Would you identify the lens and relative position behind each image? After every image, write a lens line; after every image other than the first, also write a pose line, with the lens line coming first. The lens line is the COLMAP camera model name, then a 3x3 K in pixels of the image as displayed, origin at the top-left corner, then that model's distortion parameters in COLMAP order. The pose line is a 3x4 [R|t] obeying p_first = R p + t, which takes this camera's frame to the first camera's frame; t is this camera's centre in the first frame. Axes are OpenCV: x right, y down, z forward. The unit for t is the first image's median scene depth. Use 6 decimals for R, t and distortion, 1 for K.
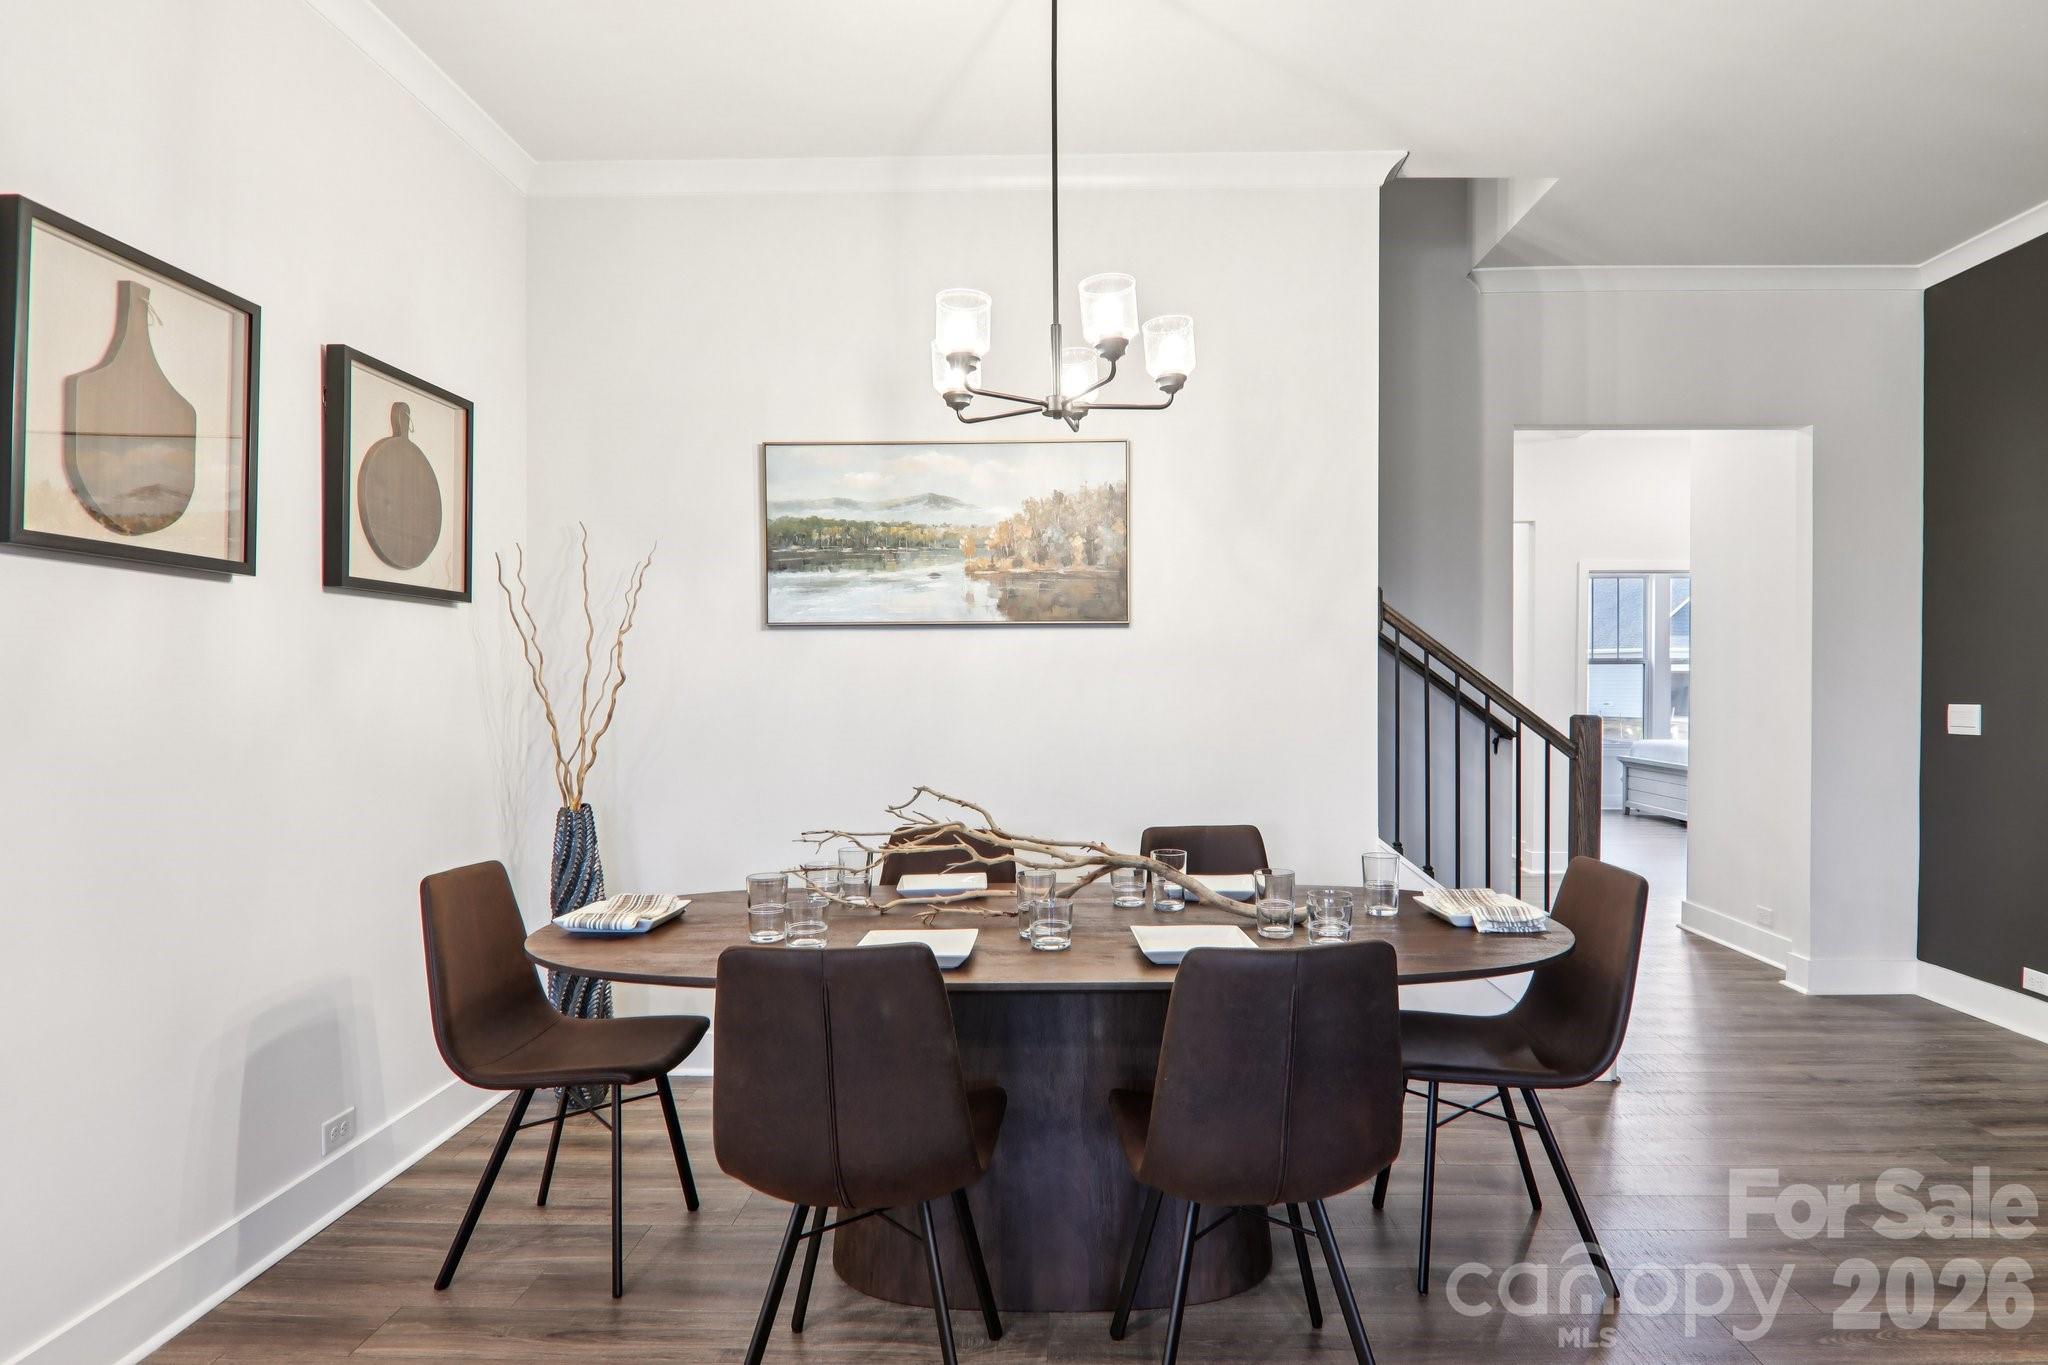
lens RADIAL K [[1221.0, 0, 1027.1], [0, 1221.0, 714.1], [0, 0, 1]] dist [-0.001550, -0.000527]
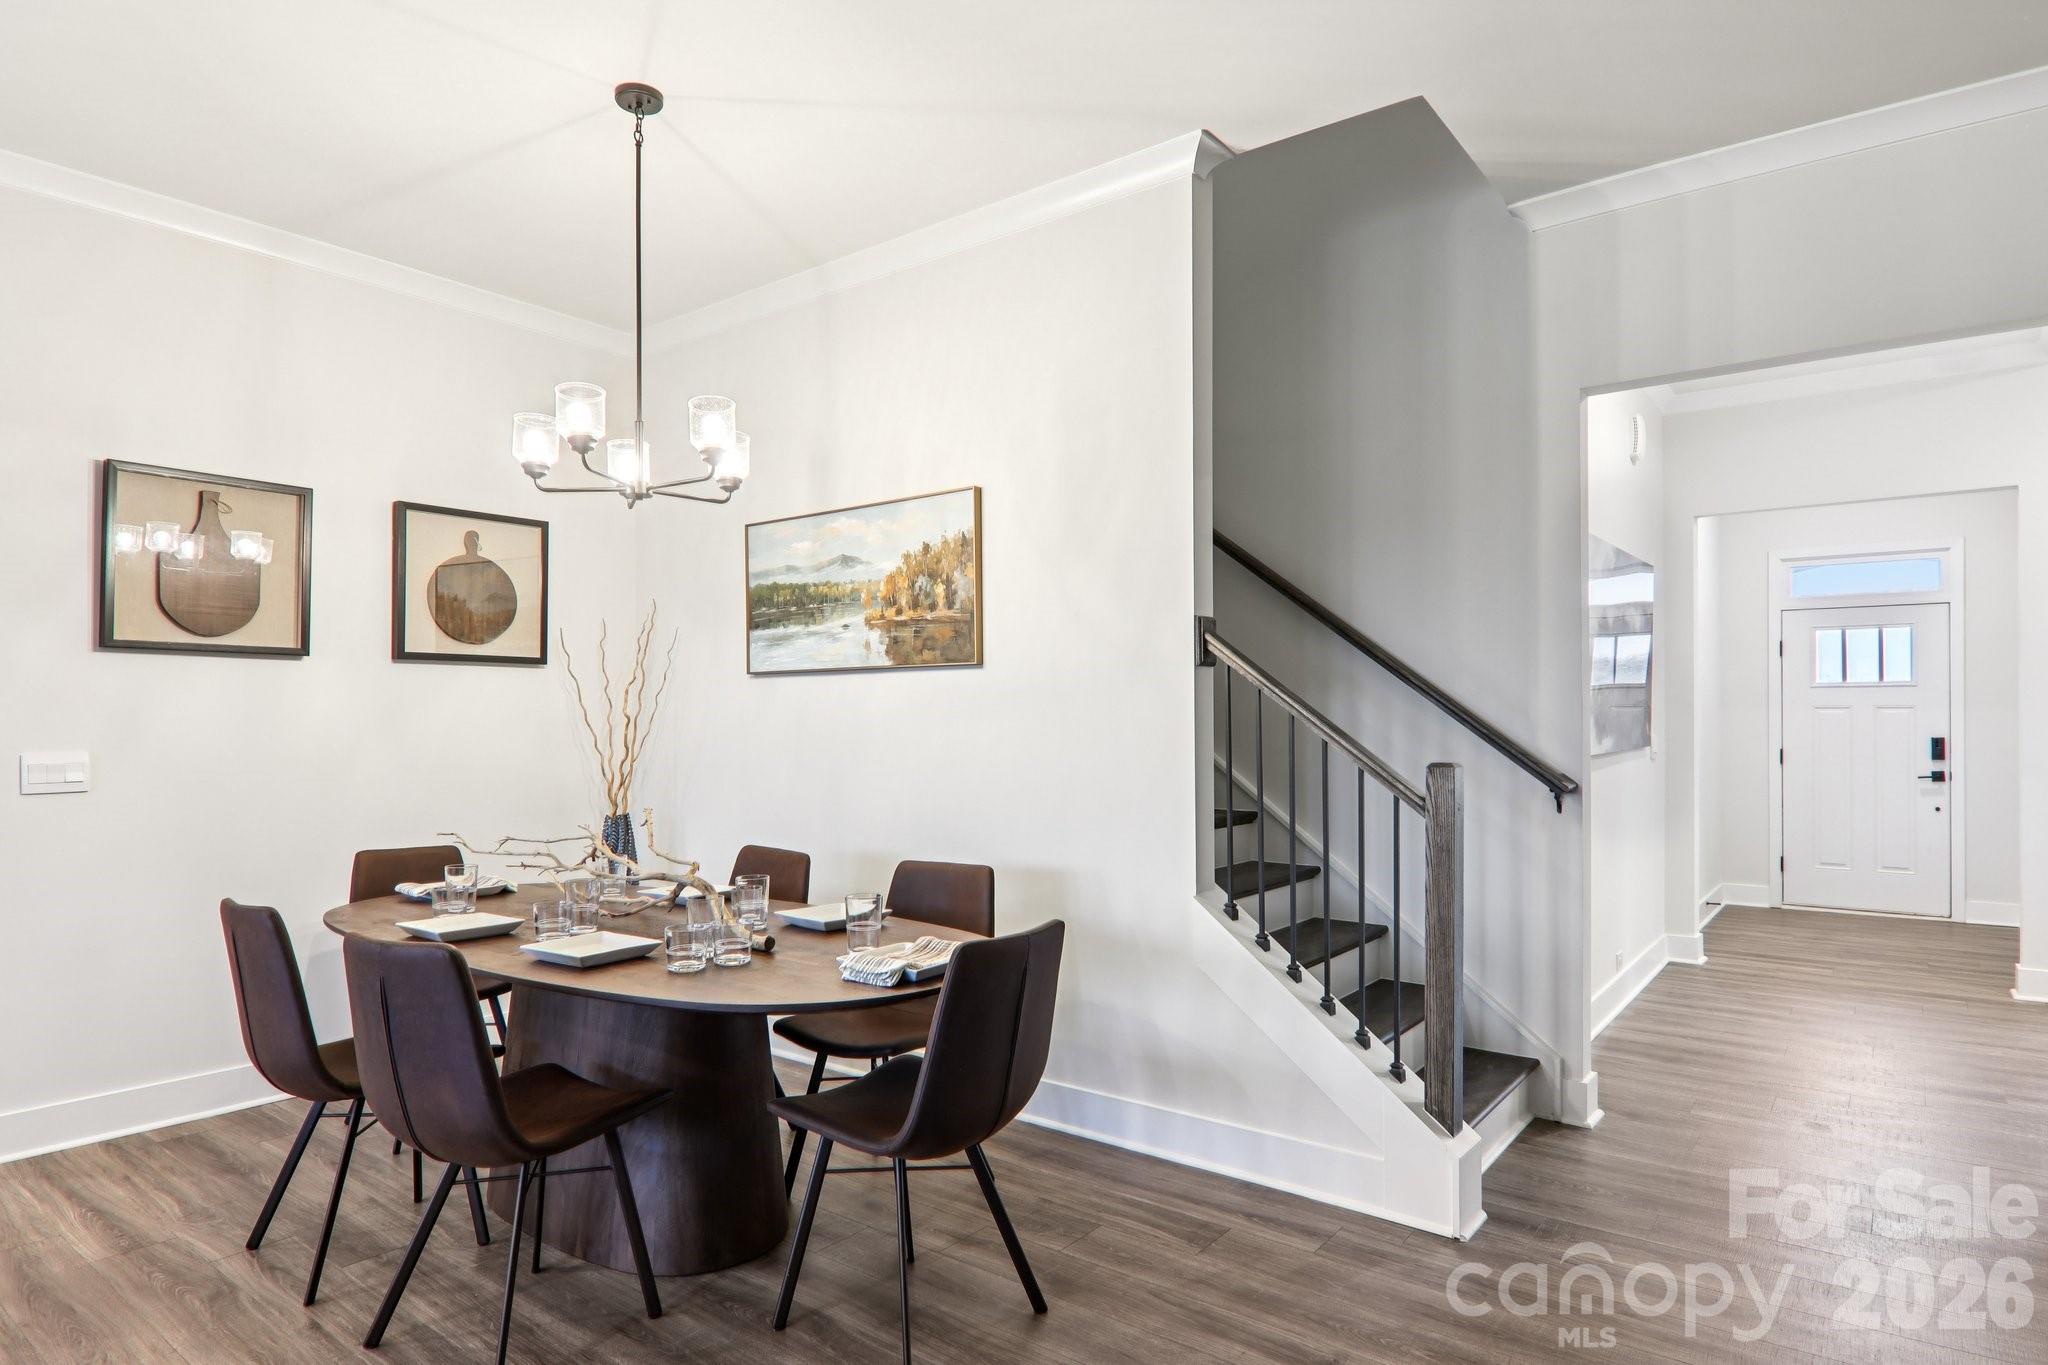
lens RADIAL K [[1155.7, 0, 1013.1], [0, 1155.7, 705.1], [0, 0, 1]] dist [0.018977, -0.025721]
pose [[0.801382, -0.008540, -0.598092, 0.687764], [-0.009564, 0.999587, -0.027088, -0.013549], [0.598077, 0.027428, 0.800969, 0.238482]]
